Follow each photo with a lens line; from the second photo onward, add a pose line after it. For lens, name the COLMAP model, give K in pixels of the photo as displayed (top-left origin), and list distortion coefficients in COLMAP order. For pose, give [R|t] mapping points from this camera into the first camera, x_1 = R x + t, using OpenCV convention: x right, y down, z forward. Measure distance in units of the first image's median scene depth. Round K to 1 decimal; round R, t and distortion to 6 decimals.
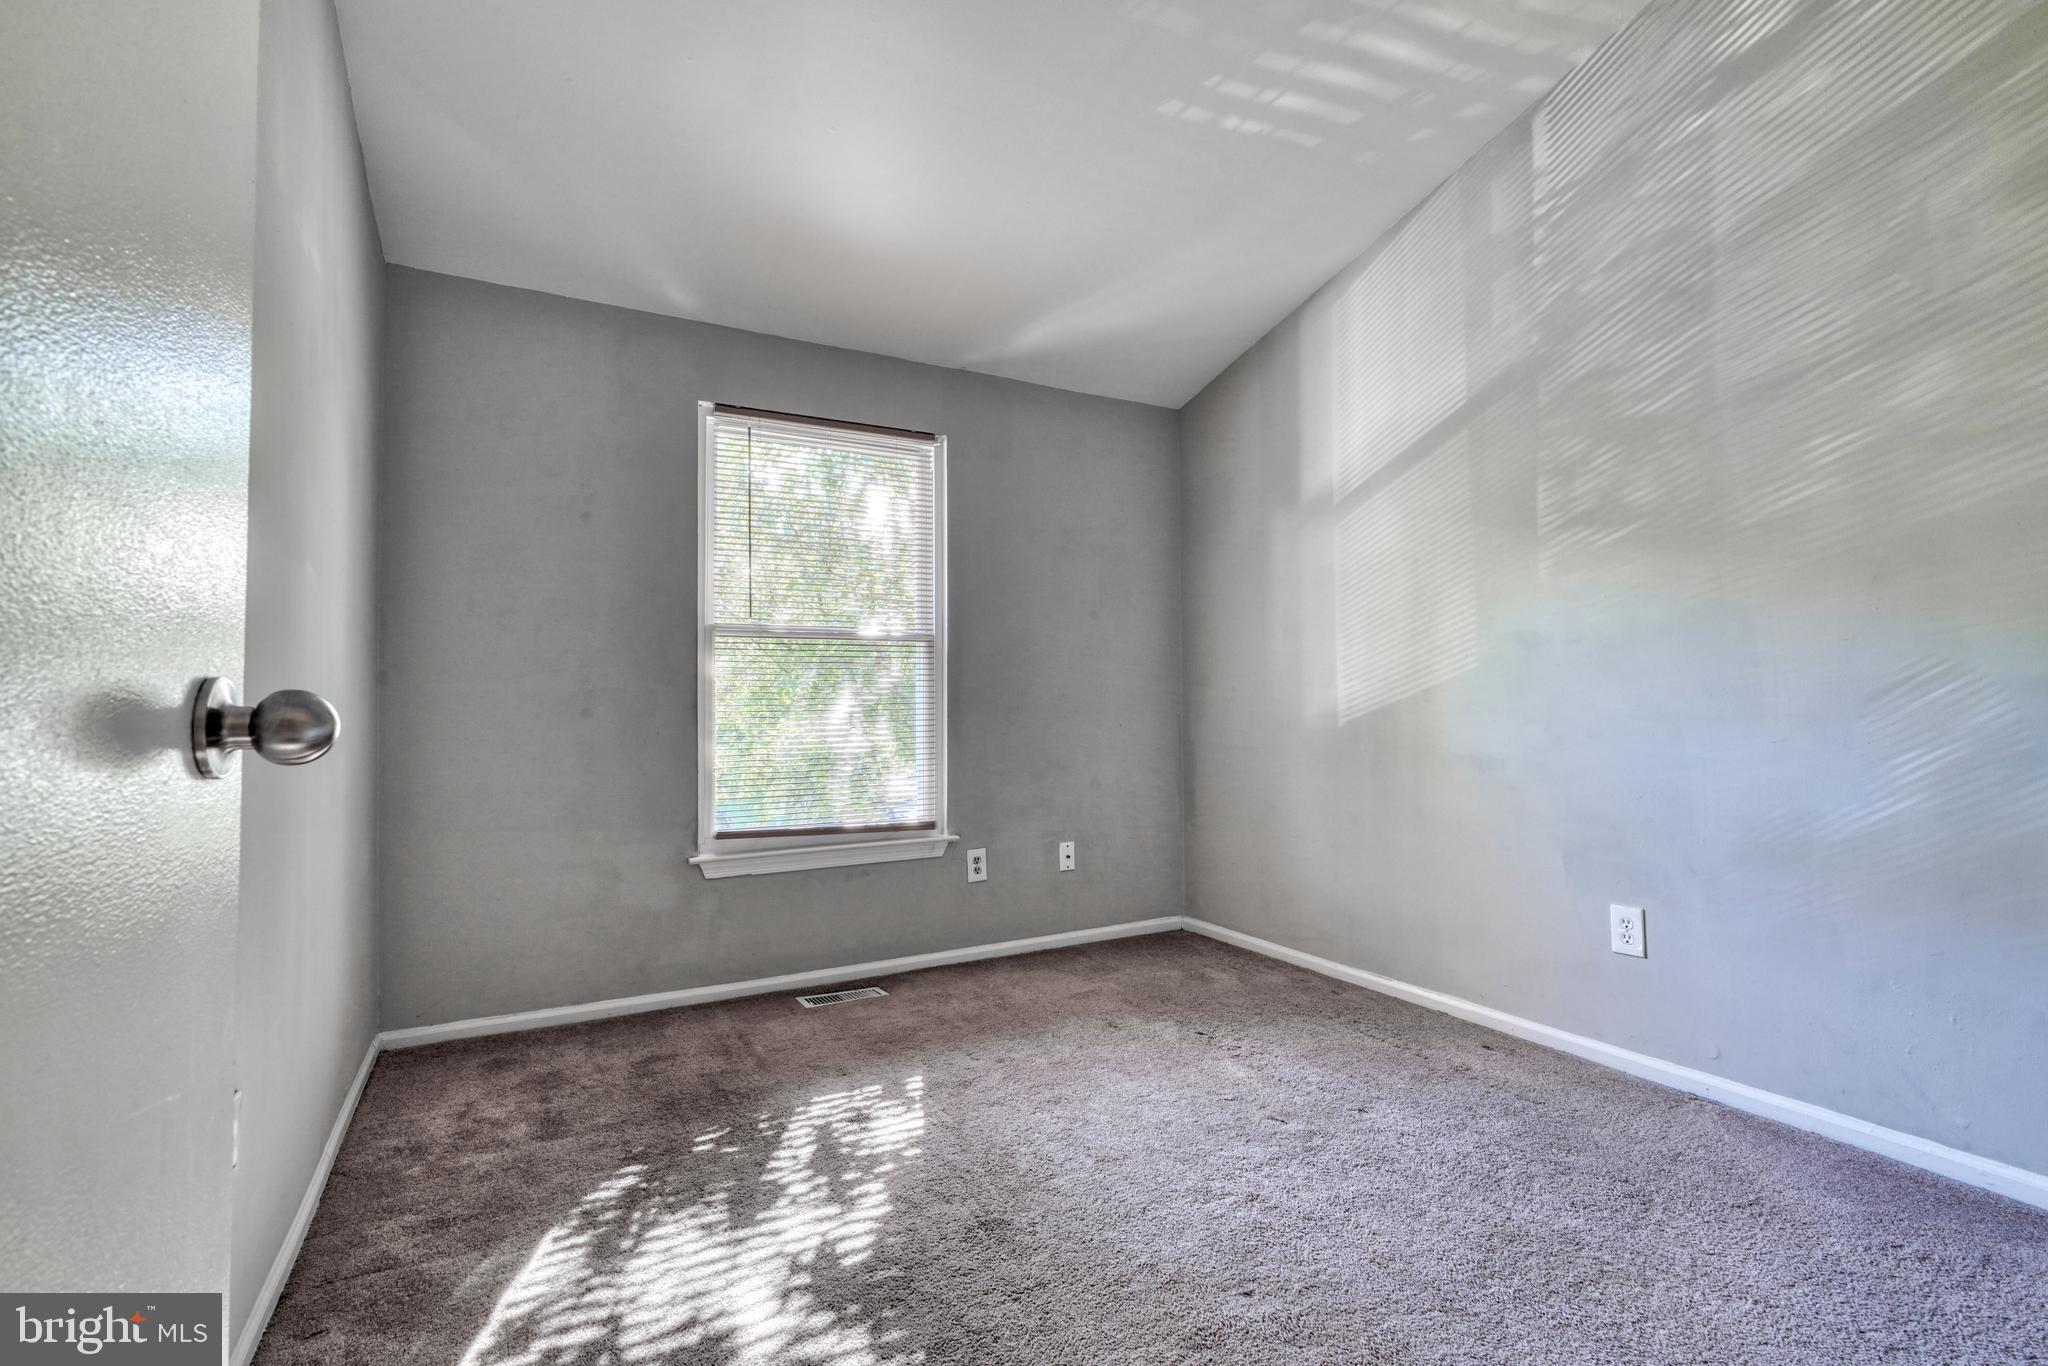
lens RADIAL K [[932.9, 0, 1019.9], [0, 932.9, 674.0], [0, 0, 1]] dist [-0.004475, -0.000244]
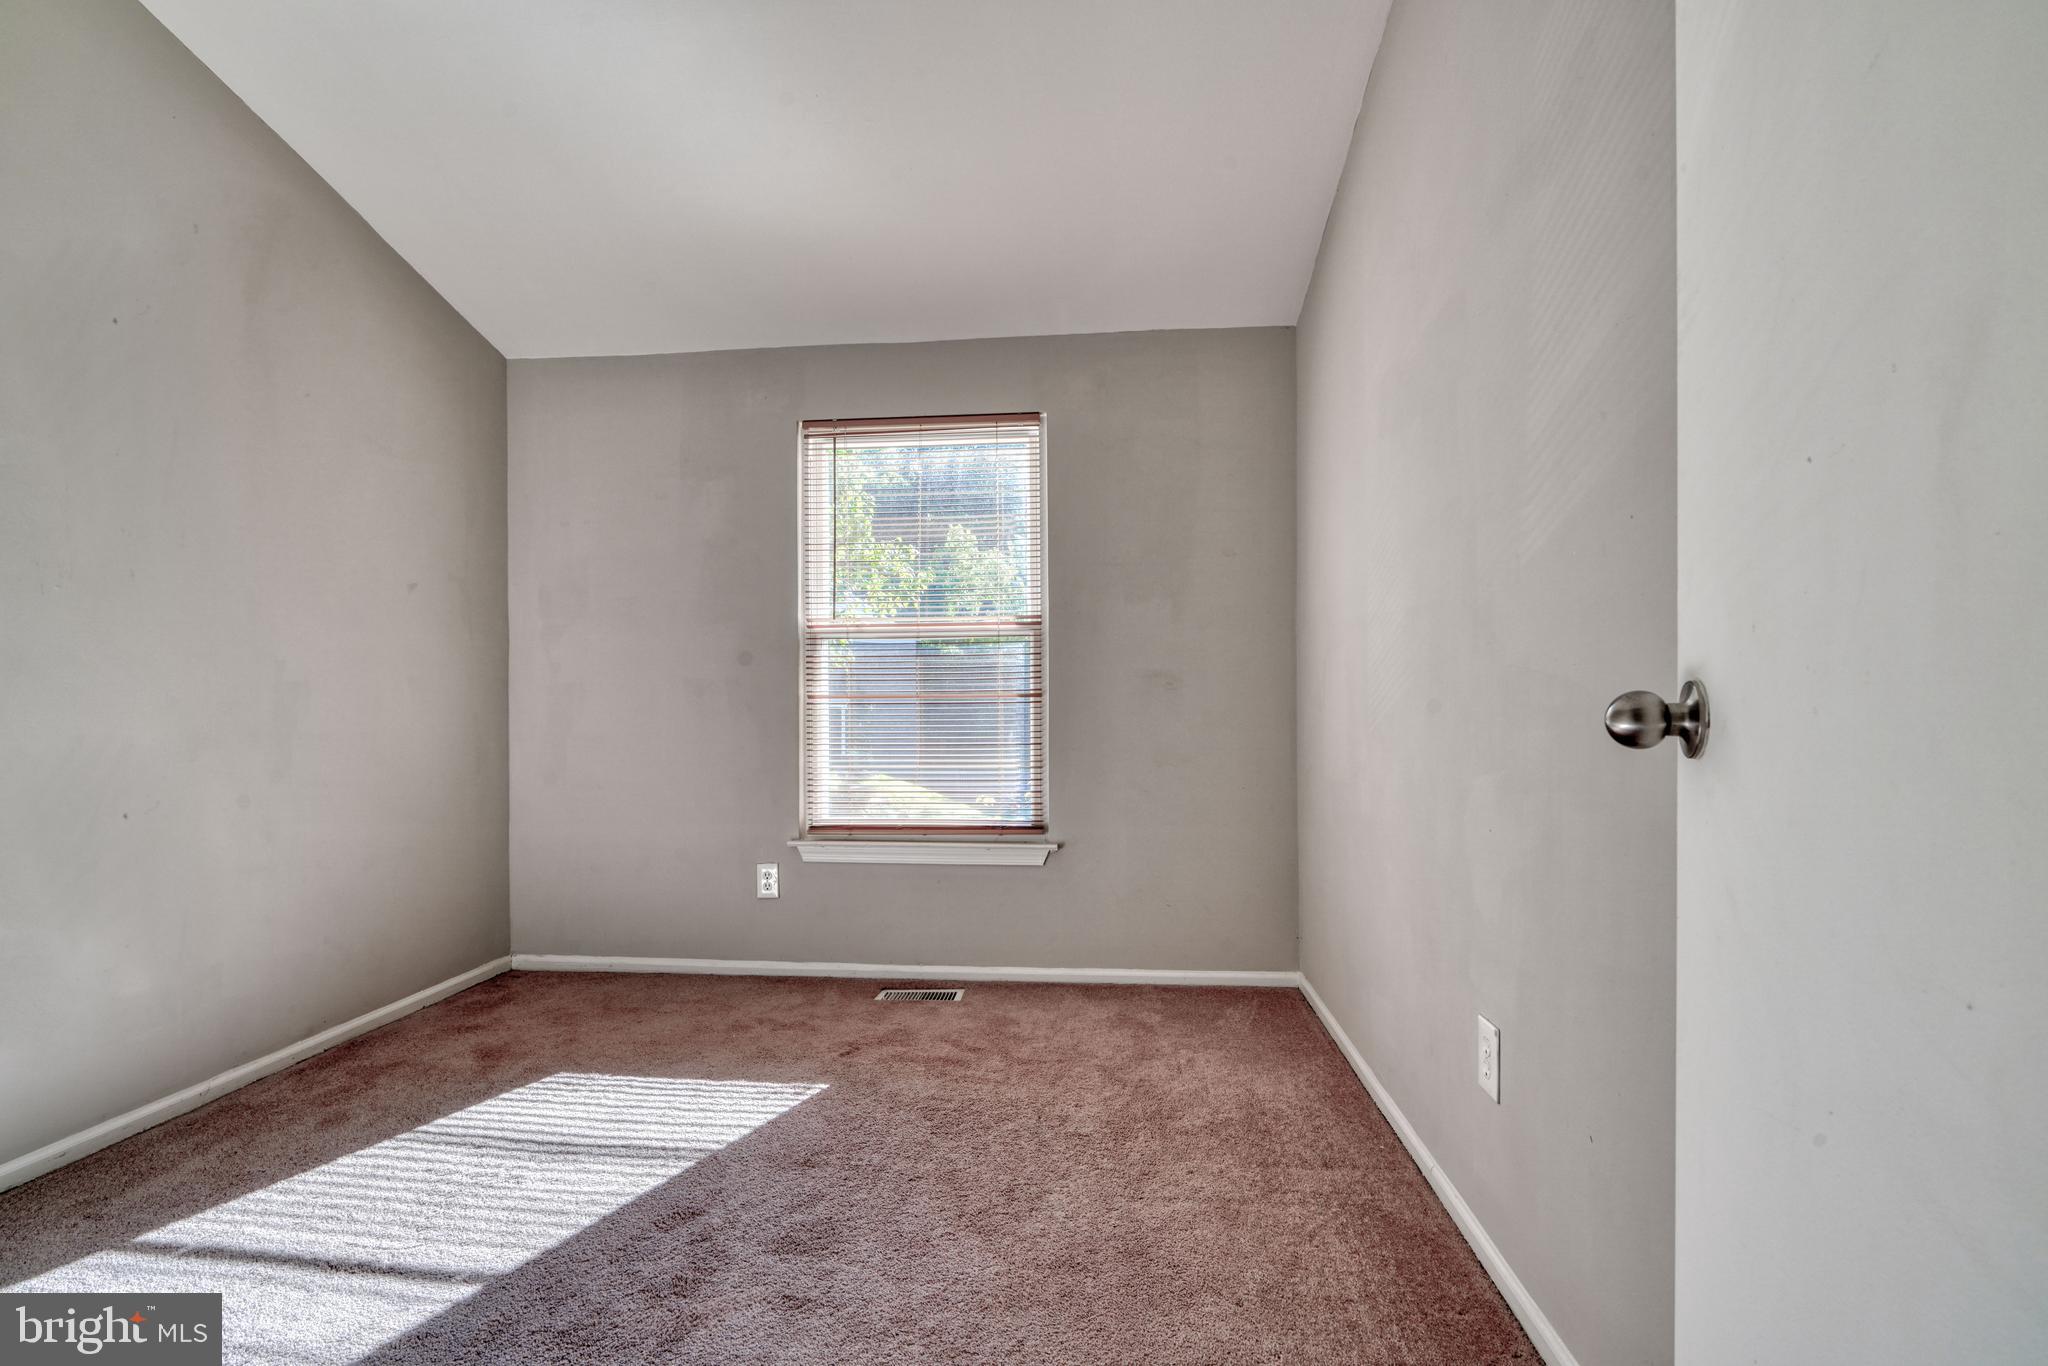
lens RADIAL K [[932.9, 0, 1019.9], [0, 932.9, 674.0], [0, 0, 1]] dist [-0.004475, -0.000244]
pose [[0.820721, -0.006368, -0.571293, 0.488393], [0.019039, 0.999687, 0.016208, -0.012246], [0.571011, -0.024179, 0.820586, 0.250518]]
